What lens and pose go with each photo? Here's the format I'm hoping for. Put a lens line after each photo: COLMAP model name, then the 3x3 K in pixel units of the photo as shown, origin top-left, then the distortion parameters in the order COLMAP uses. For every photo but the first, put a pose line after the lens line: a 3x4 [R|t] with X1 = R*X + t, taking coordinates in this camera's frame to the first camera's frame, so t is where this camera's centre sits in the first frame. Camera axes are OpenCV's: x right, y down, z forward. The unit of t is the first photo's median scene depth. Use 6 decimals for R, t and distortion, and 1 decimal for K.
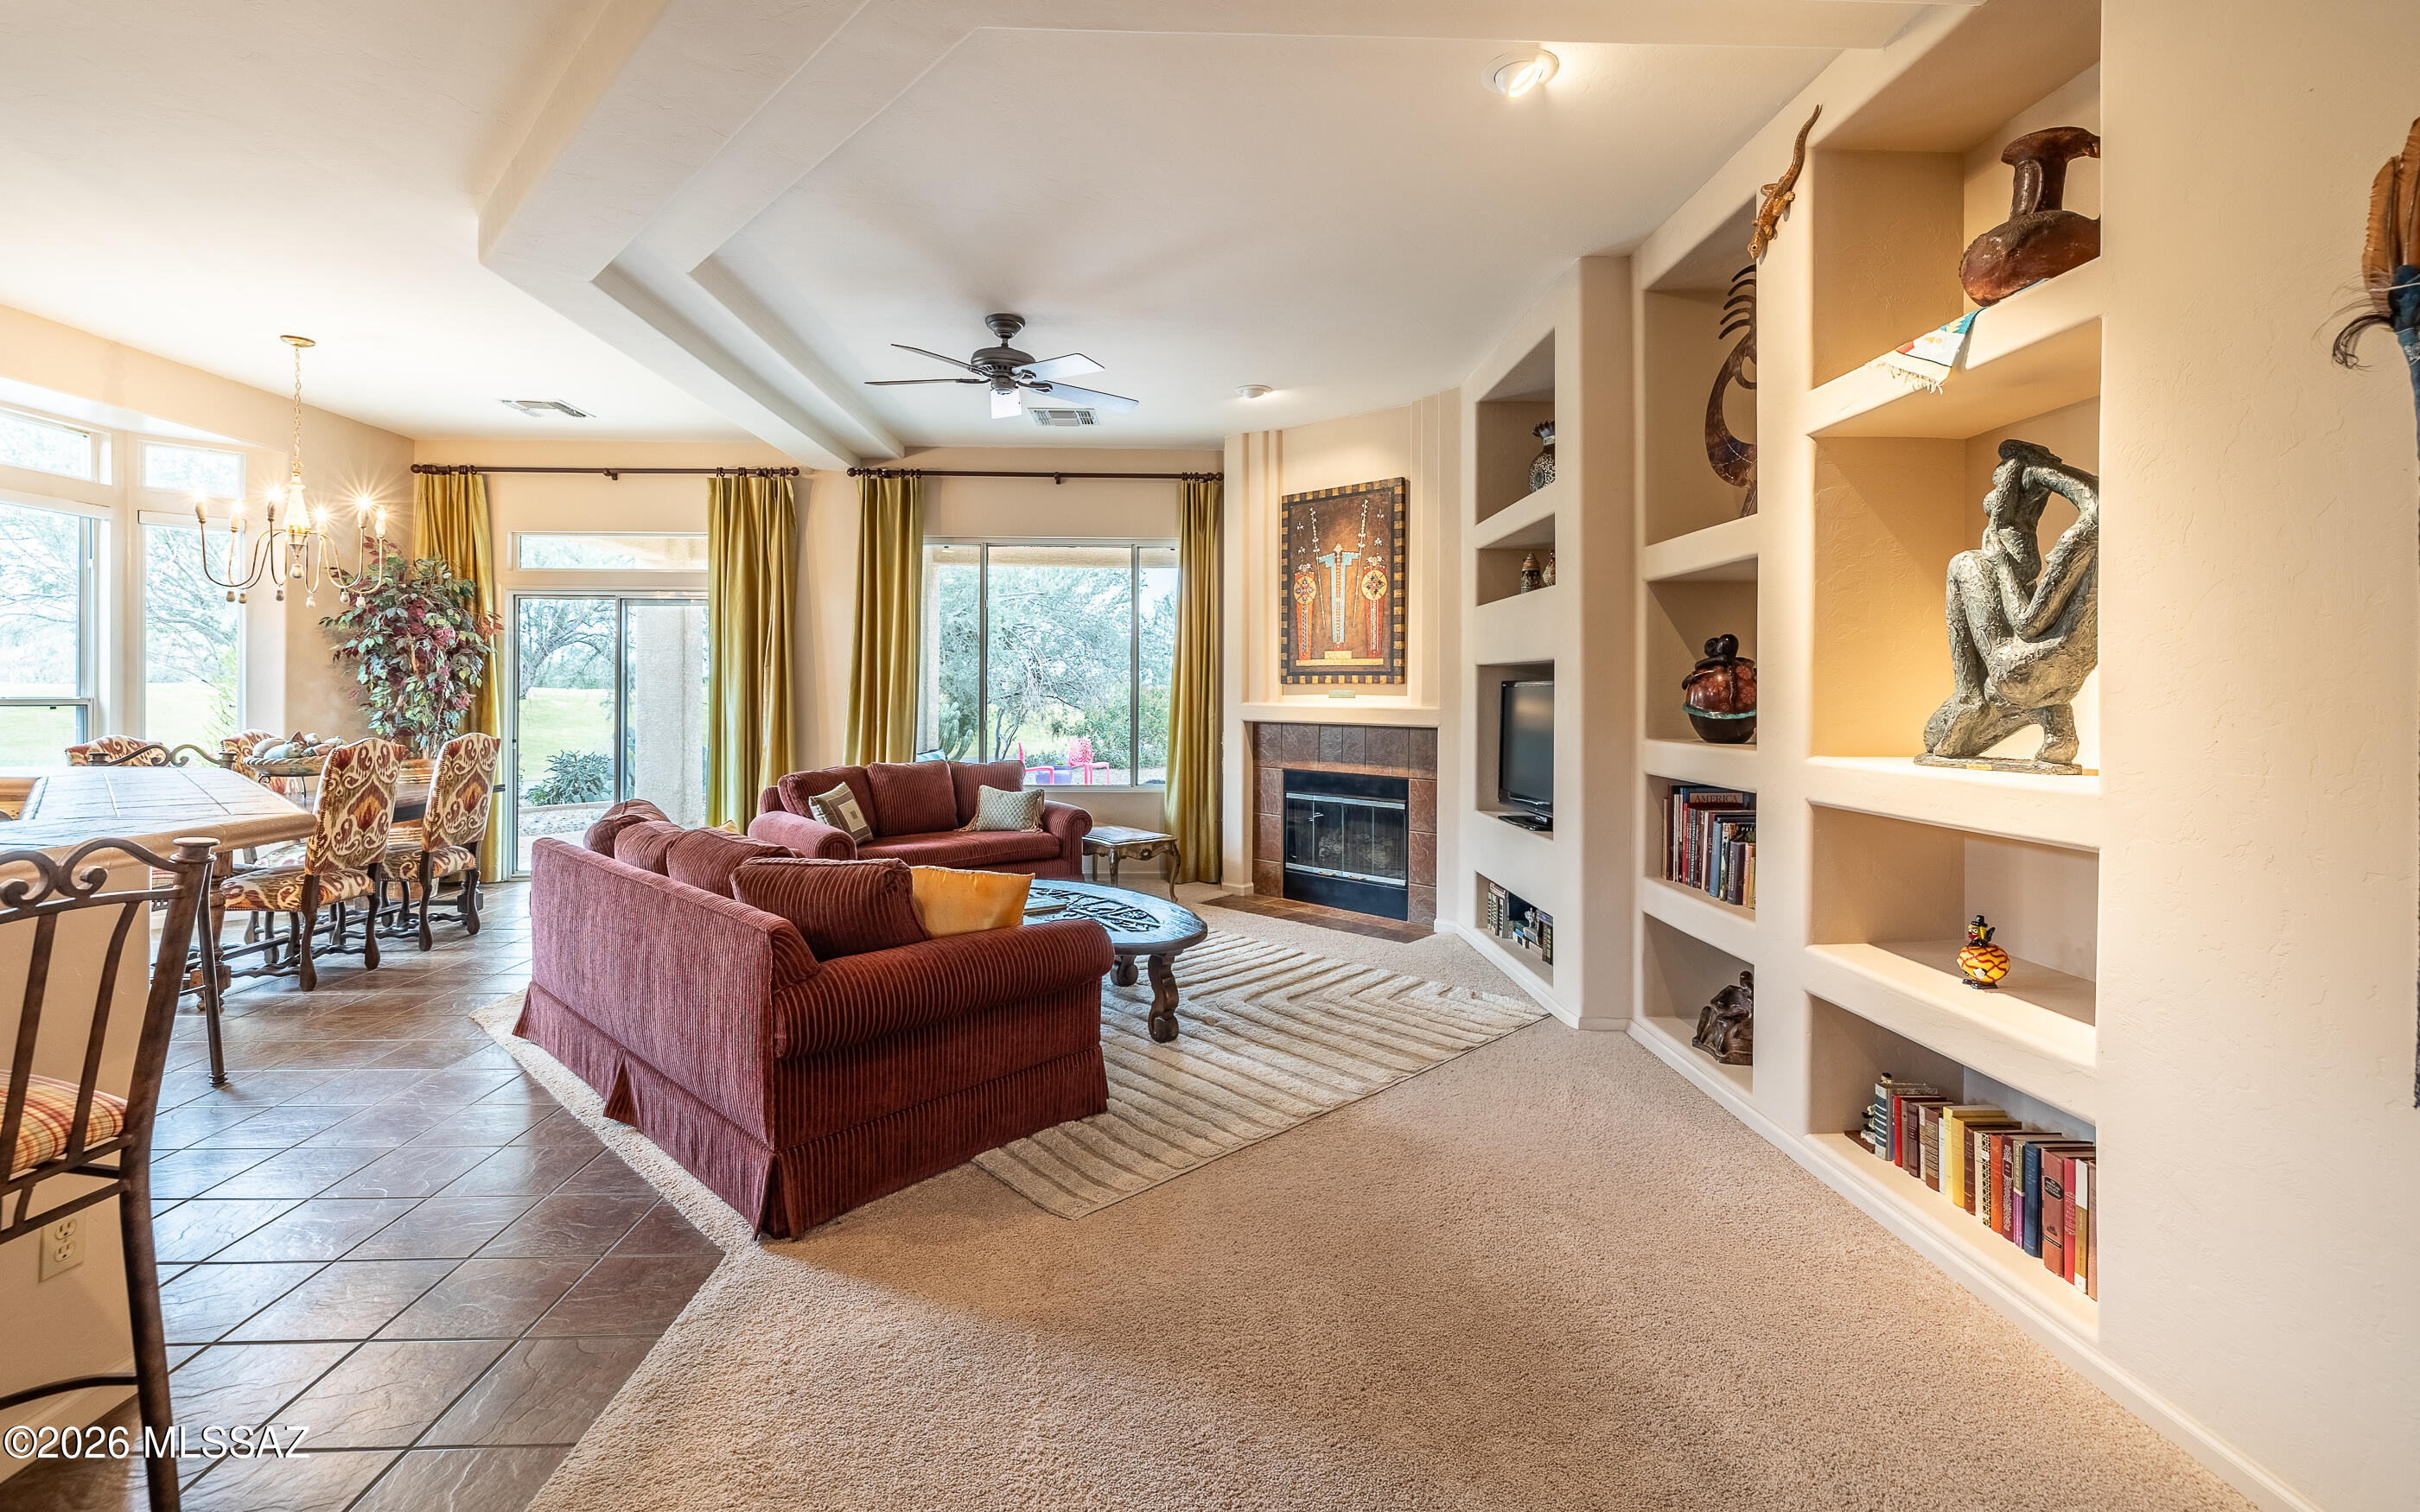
lens RADIAL K [[1031.2, 0, 1212.2], [0, 1031.2, 698.0], [0, 0, 1]] dist [-0.001437, 0.000075]
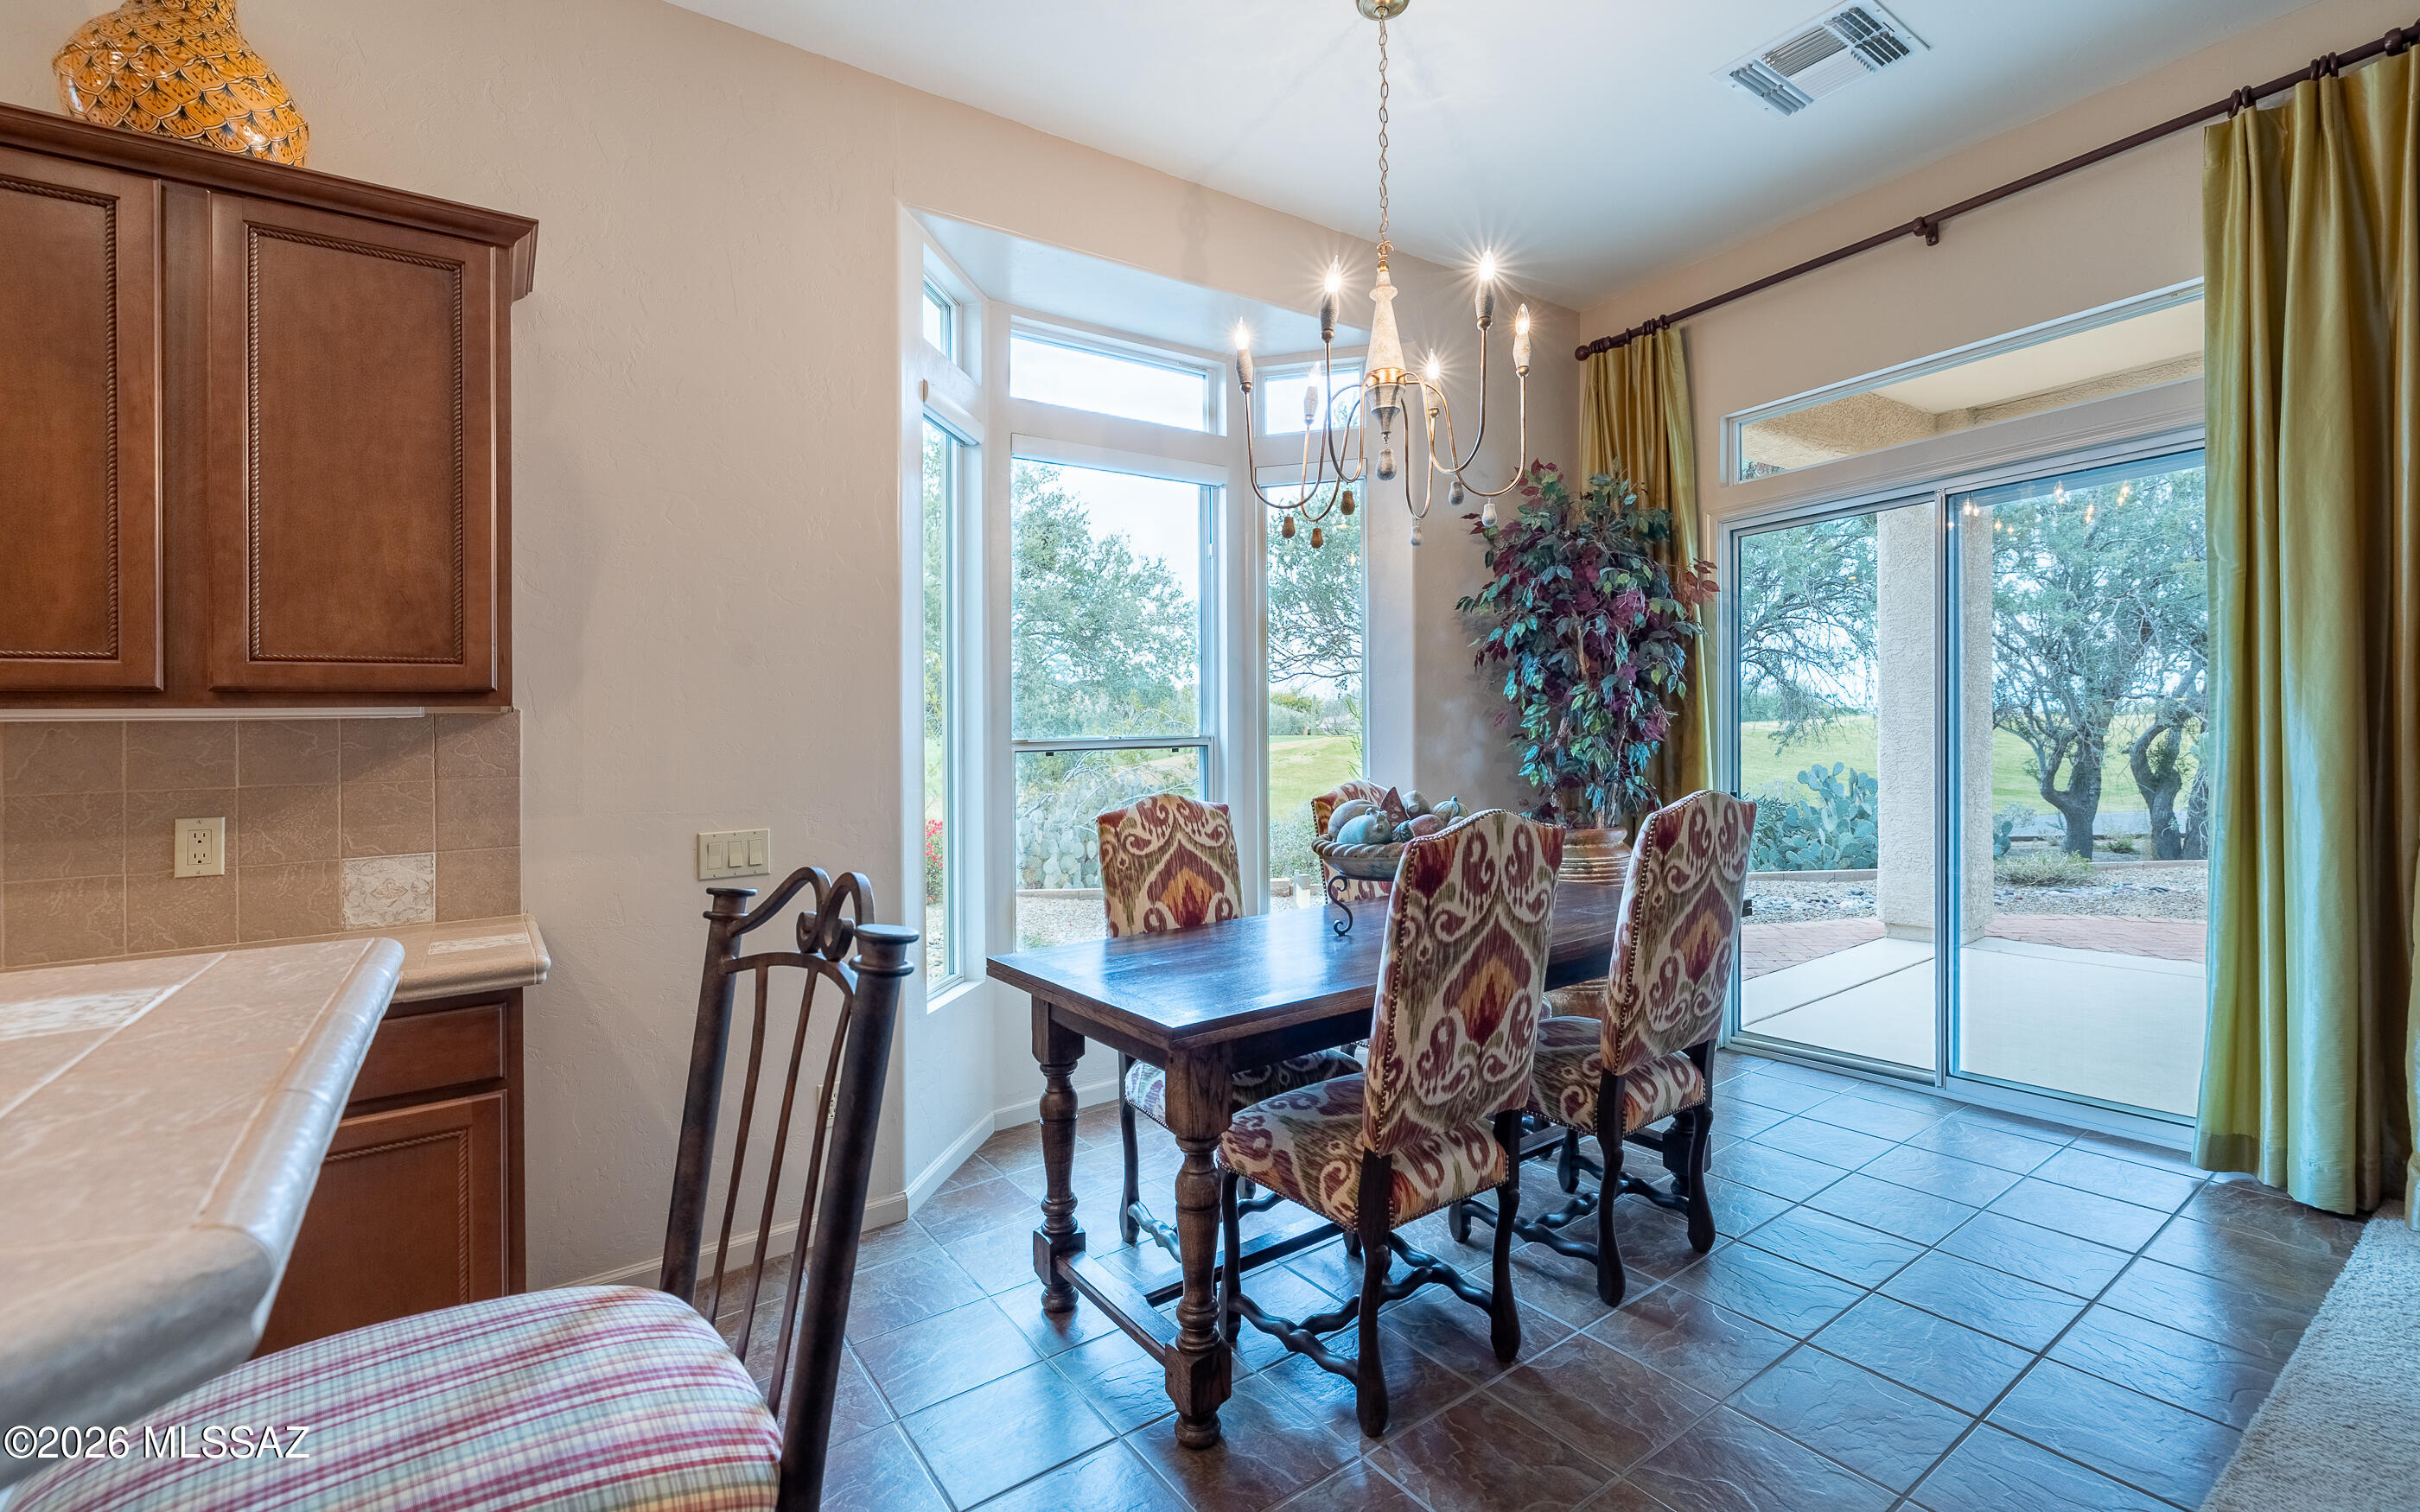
lens RADIAL K [[1031.2, 0, 1237.8], [0, 1031.2, 778.4], [0, 0, 1]] dist [-0.001437, 0.000075]
pose [[0.554341, 0.011975, -0.832203, -0.468784], [0.025561, 0.999180, 0.031404, 0.010065], [0.831897, -0.038680, 0.553580, 0.606464]]
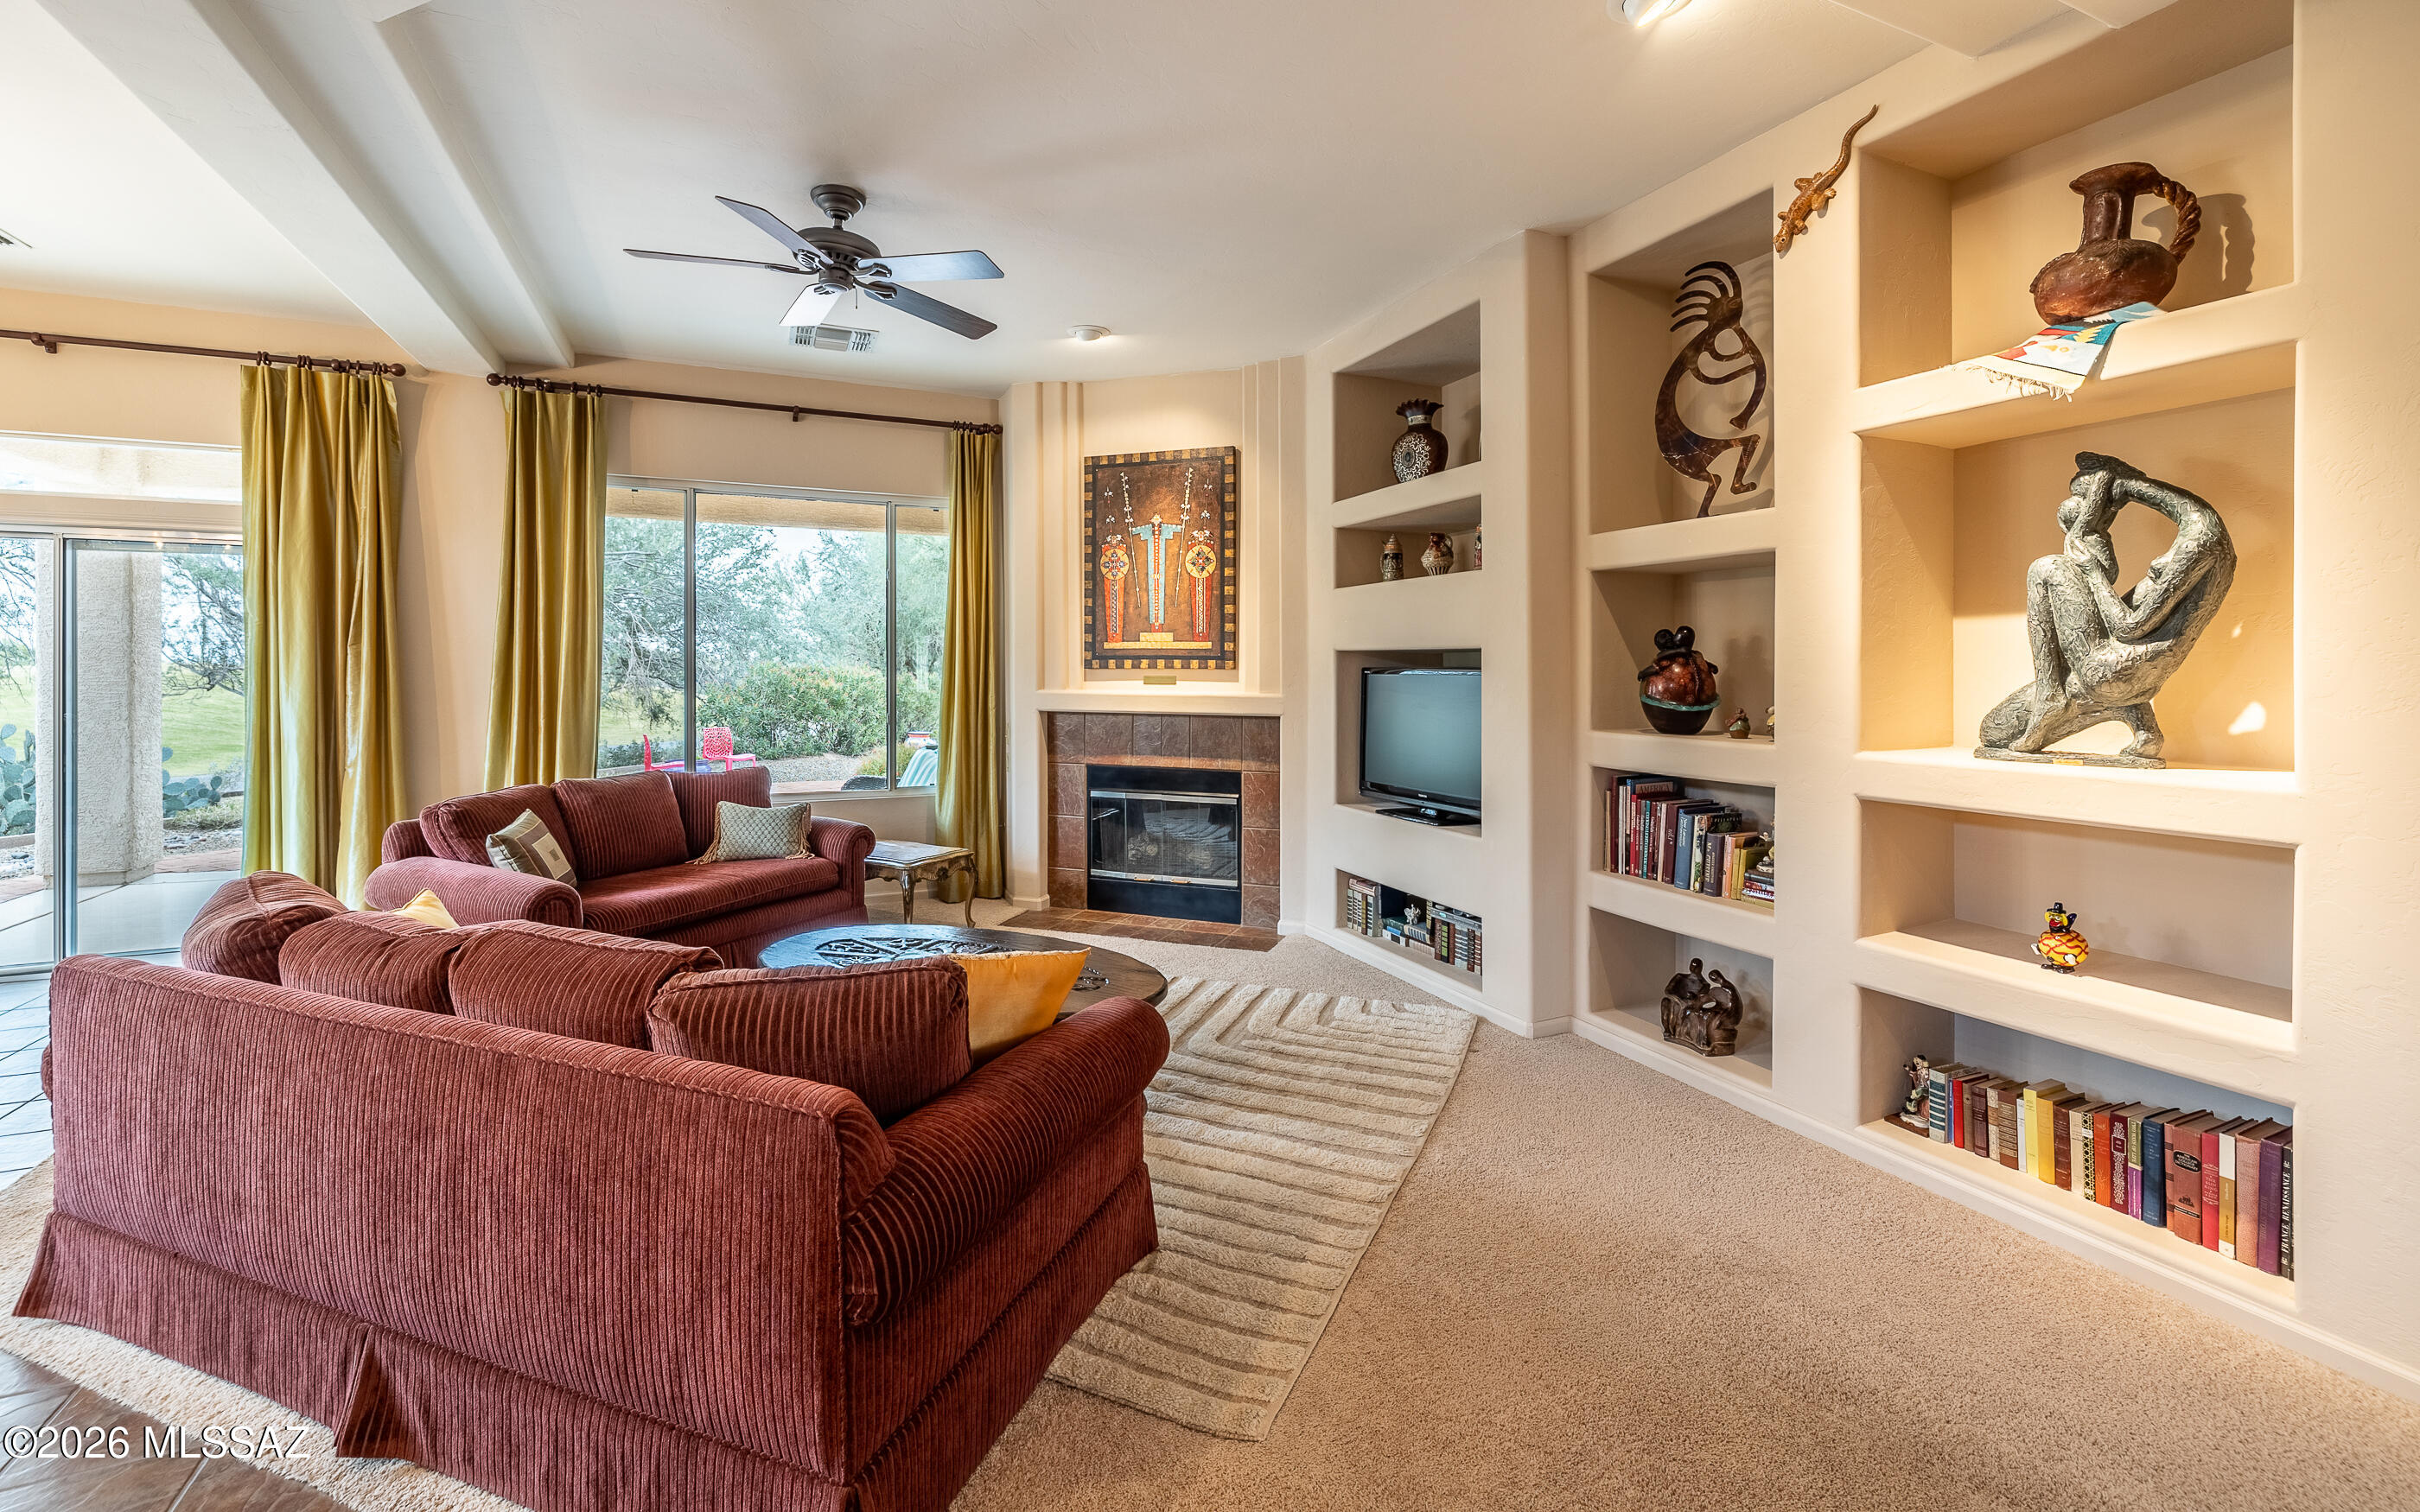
lens RADIAL K [[1031.2, 0, 1221.6], [0, 1031.2, 672.6], [0, 0, 1]] dist [-0.001437, 0.000075]
pose [[0.922095, -0.005013, 0.386932, -0.203684], [0.004817, 0.999987, 0.001476, -0.013249], [-0.386934, 0.000503, 0.922107, 0.164516]]
